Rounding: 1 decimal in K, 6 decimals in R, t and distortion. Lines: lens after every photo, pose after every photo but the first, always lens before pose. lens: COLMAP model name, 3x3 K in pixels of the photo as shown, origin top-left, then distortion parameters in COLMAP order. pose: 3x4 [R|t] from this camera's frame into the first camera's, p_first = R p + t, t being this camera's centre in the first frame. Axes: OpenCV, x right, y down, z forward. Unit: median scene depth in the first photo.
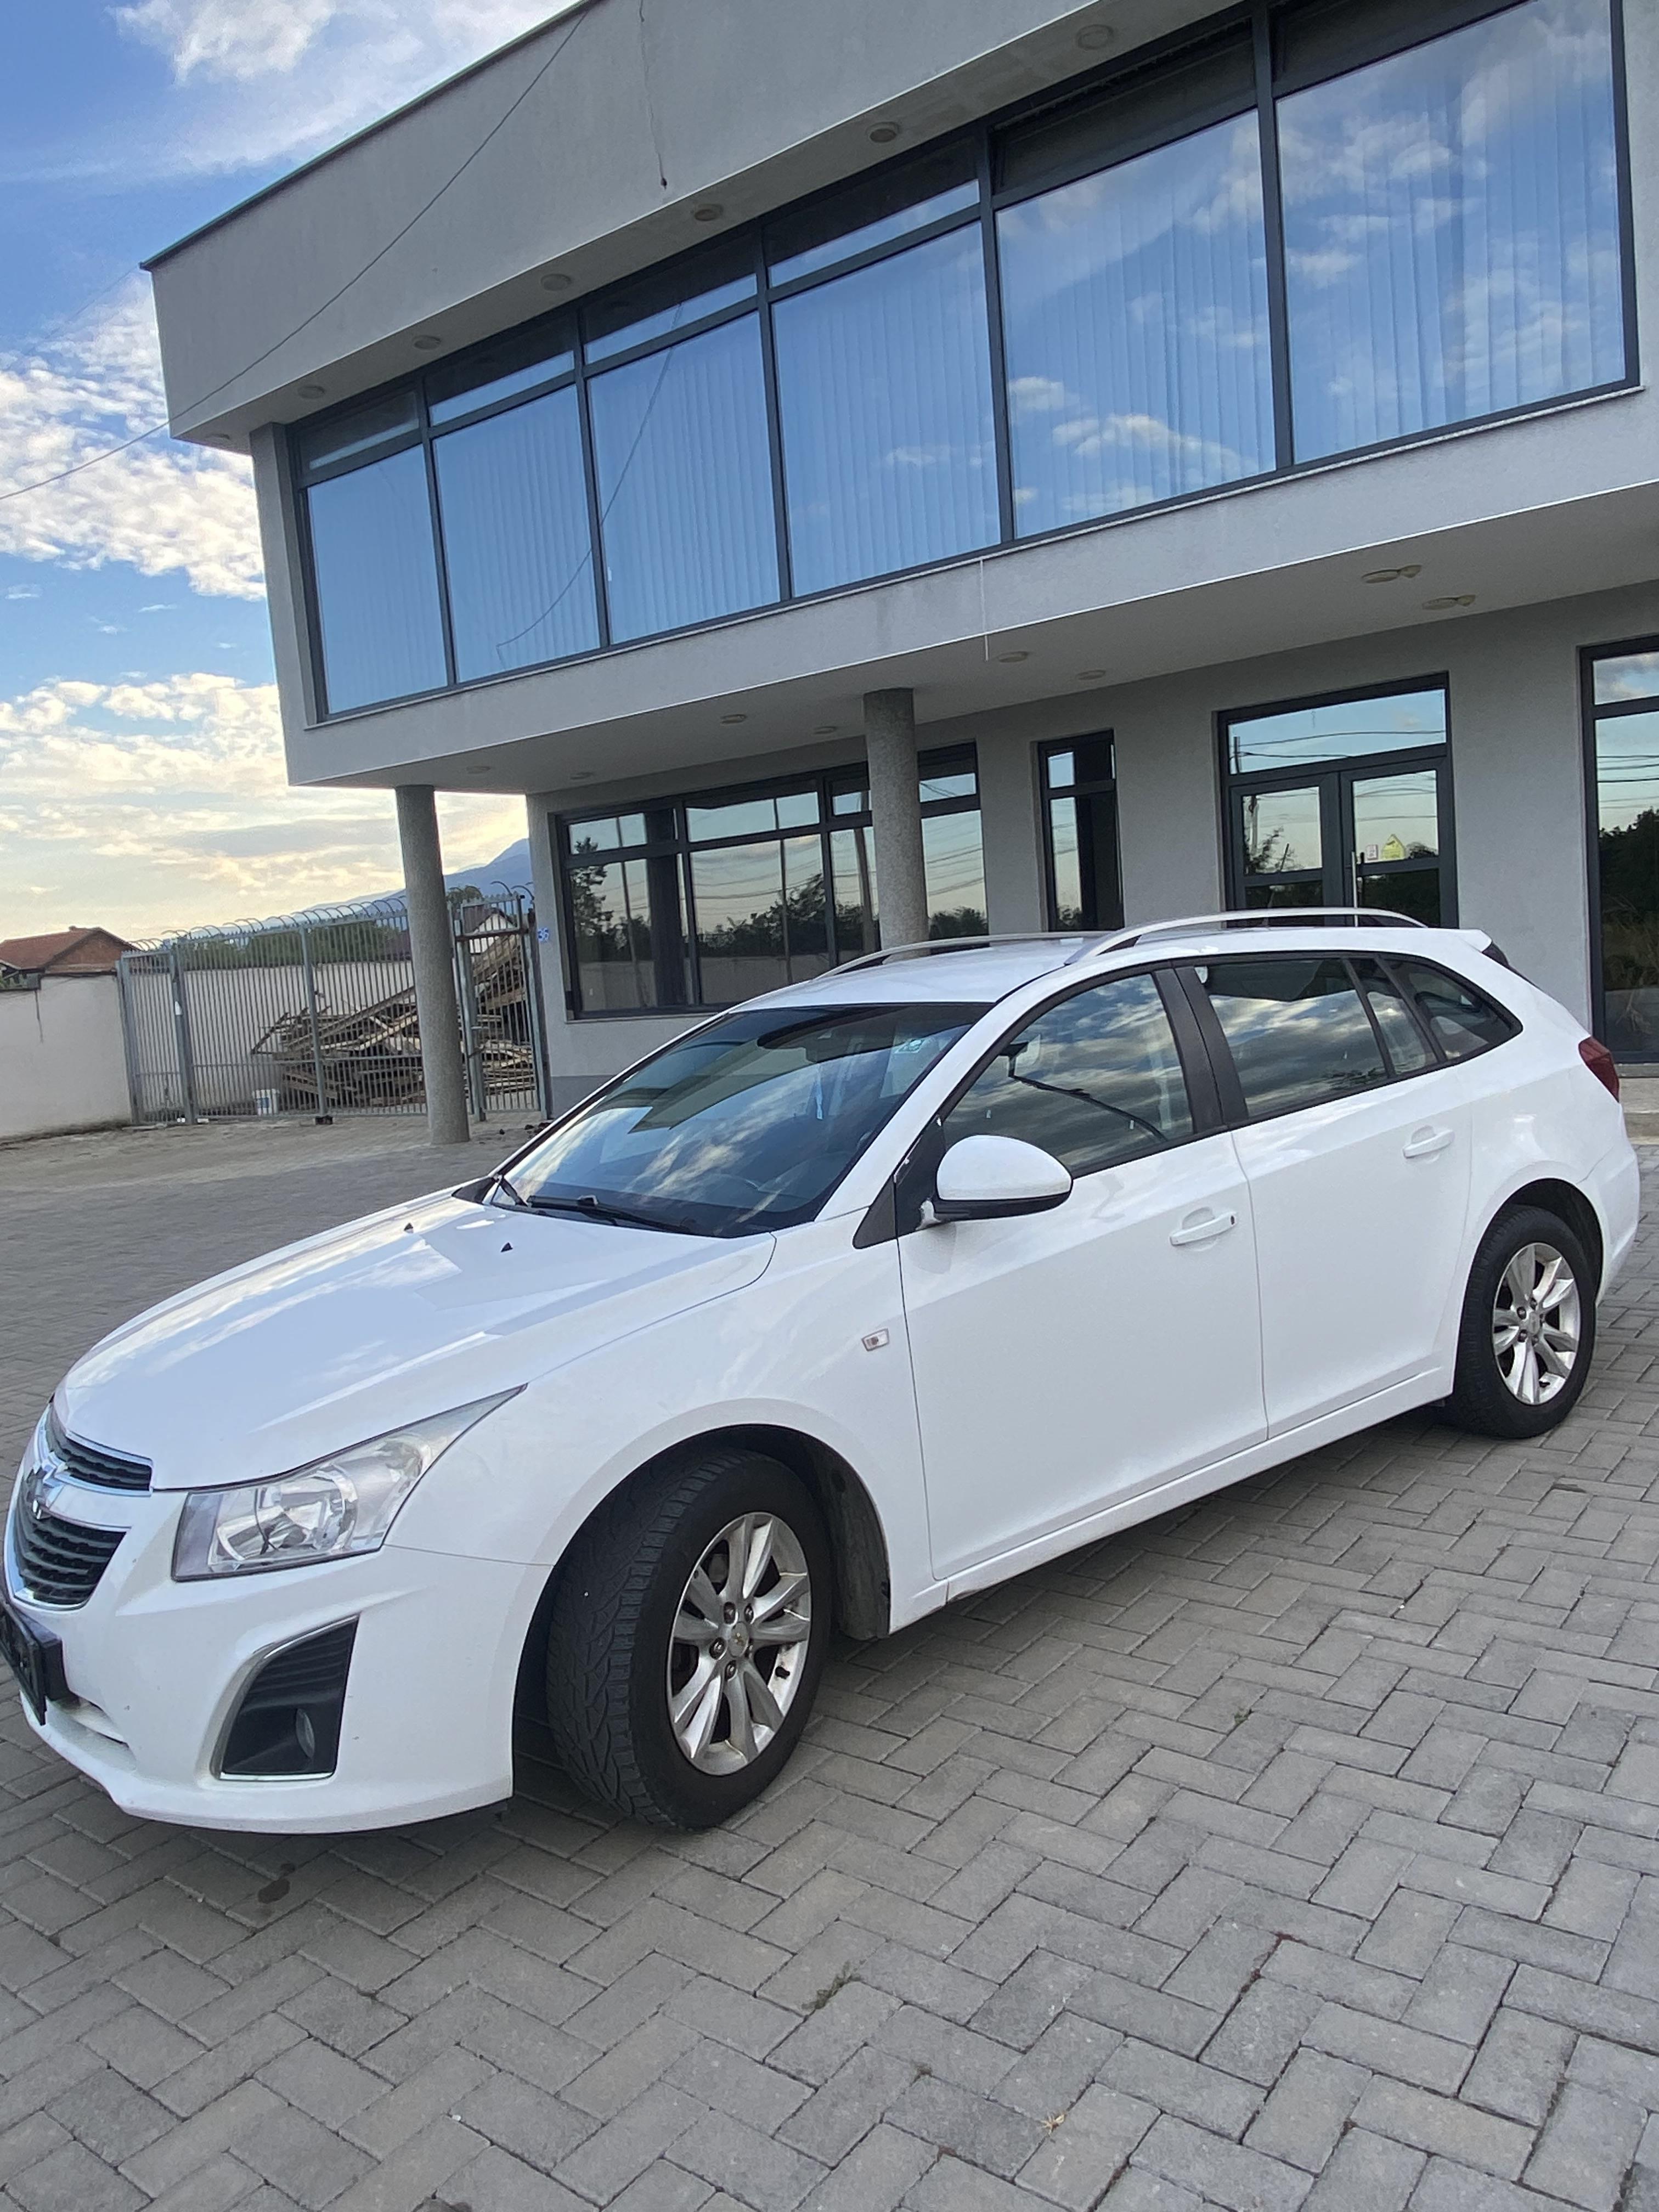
lens RADIAL K [[1582.2, 0, 766.4], [0, 1582.2, 1102.5], [0, 0, 1]] dist [0.021274, -0.033504]
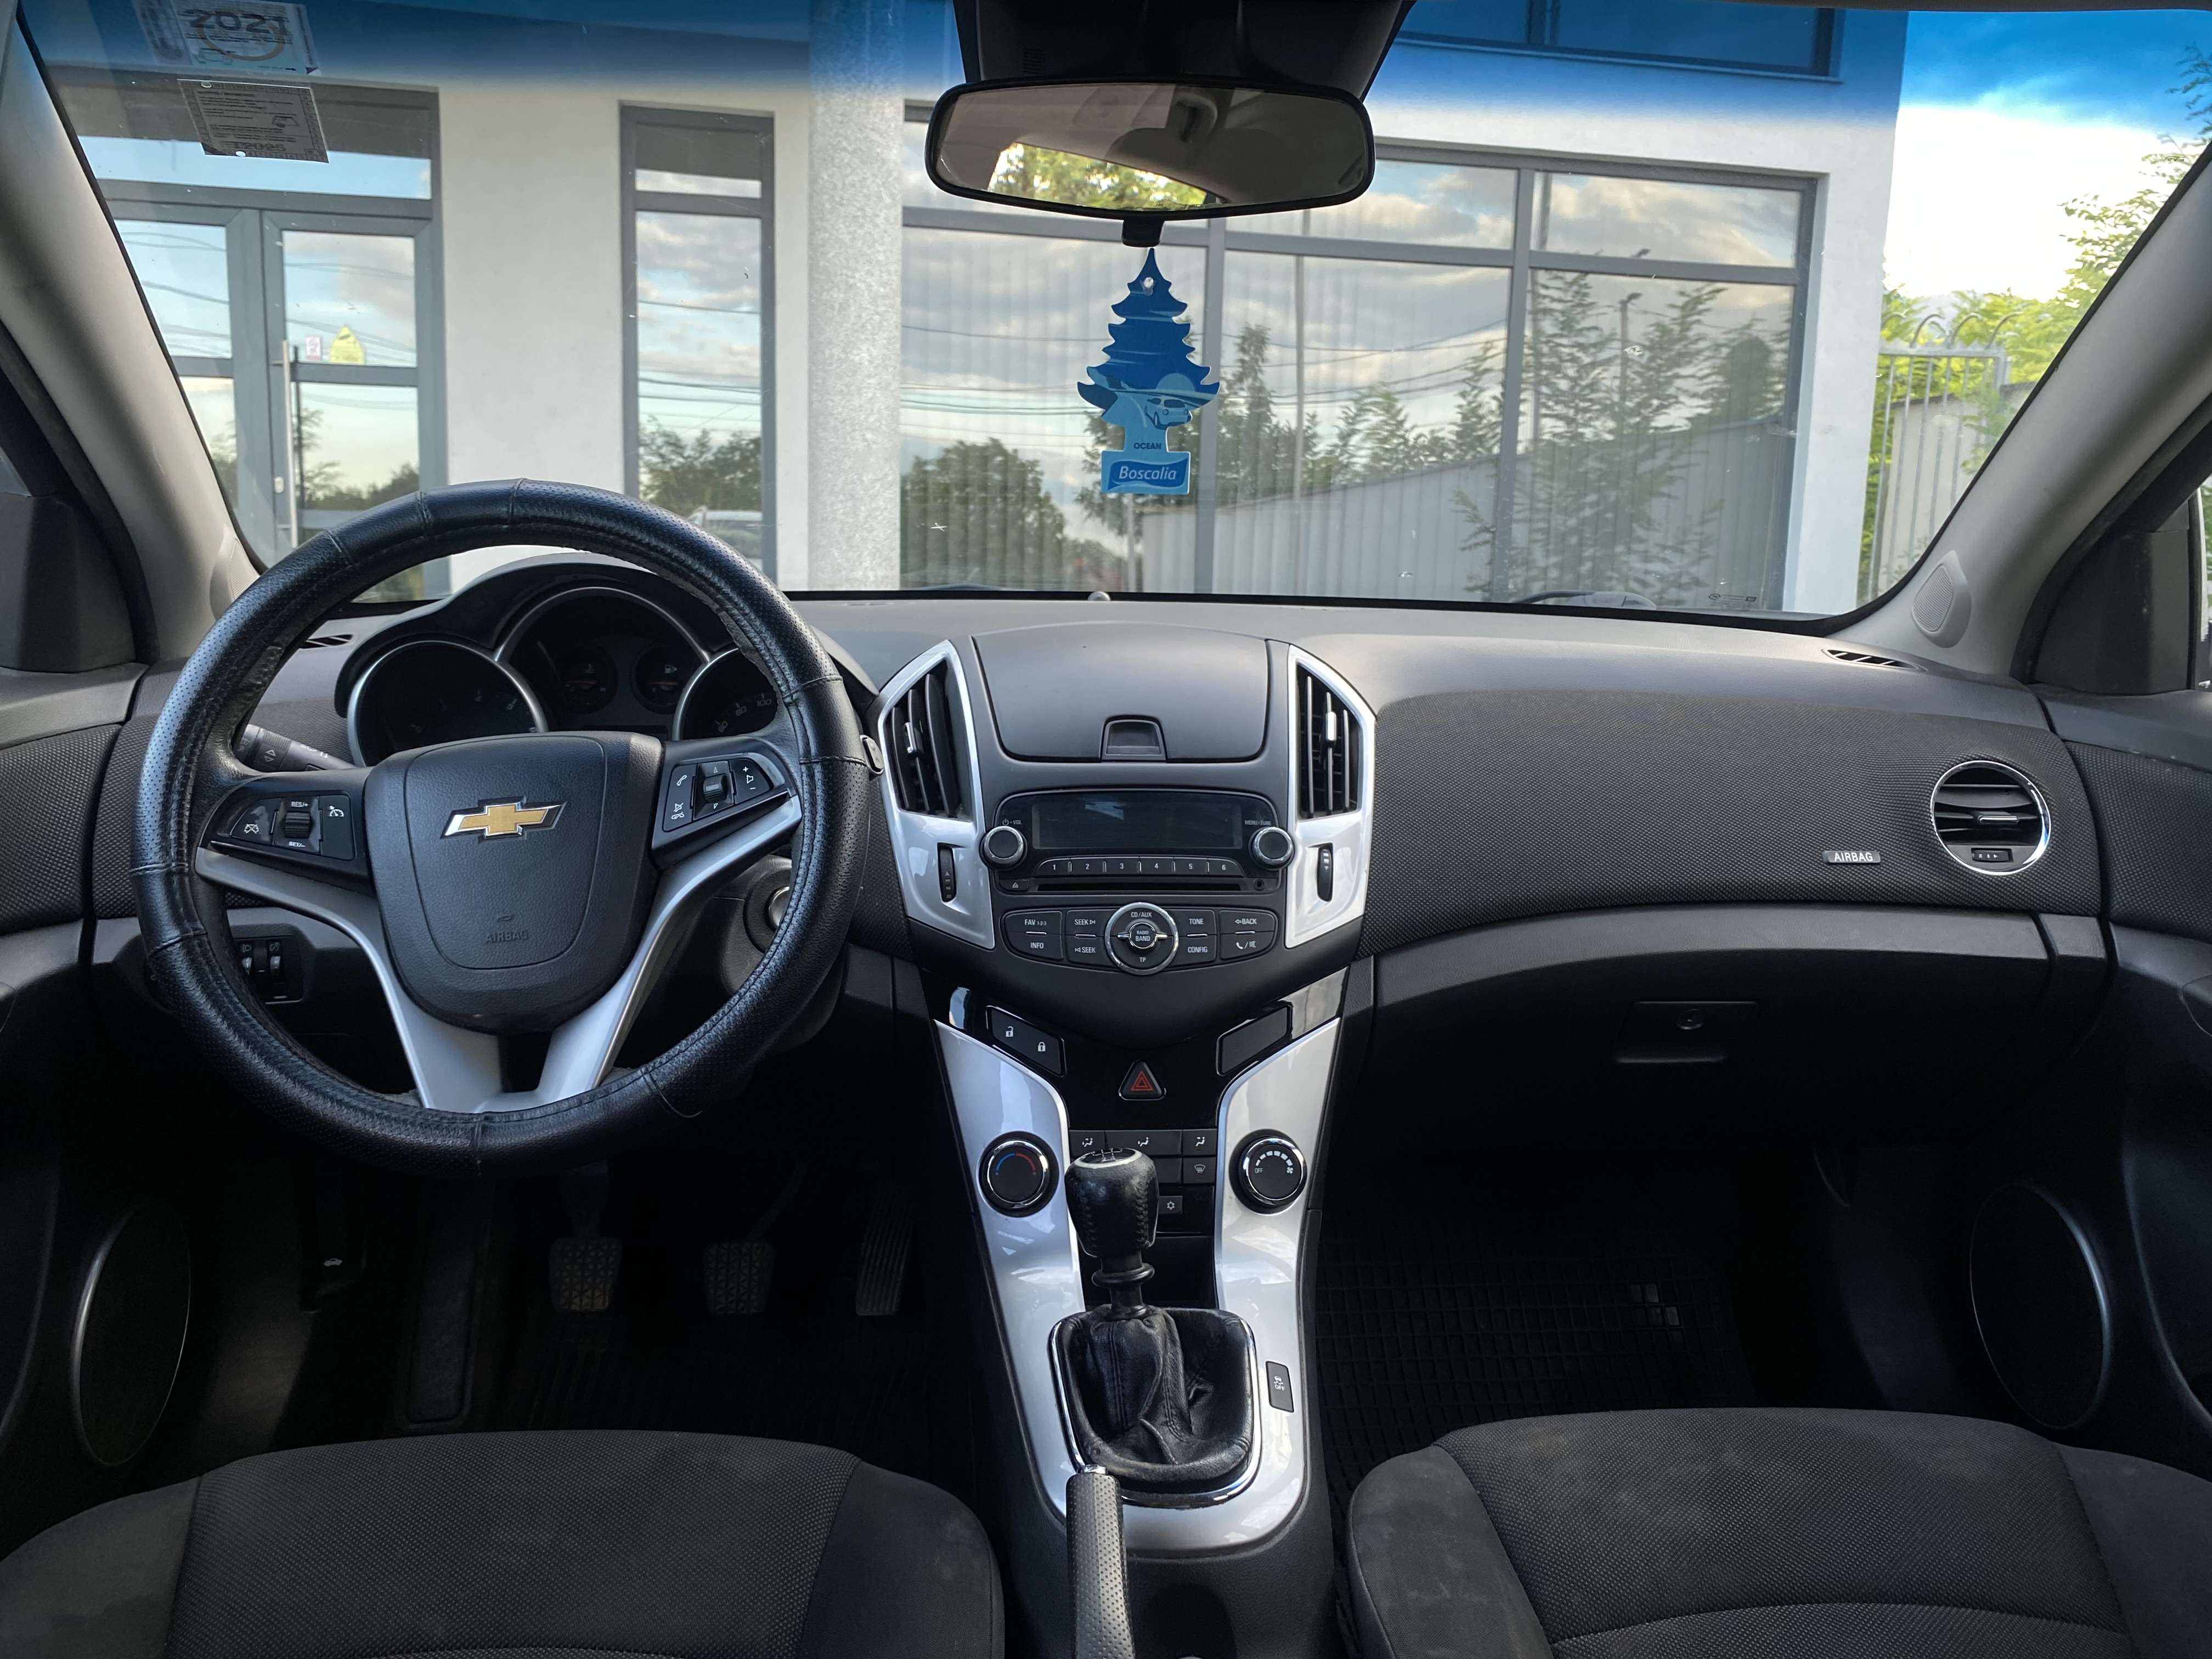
lens RADIAL K [[1693.0, 0, 1106.0], [0, 1693.0, 829.5], [0, 0, 1]] dist [-0.003108, 0.000310]
pose [[0.646958, -0.020278, 0.762256, 0.058601], [-0.018947, 0.998910, 0.042654, 0.005576], [-0.762290, -0.042038, 0.645869, 0.300585]]
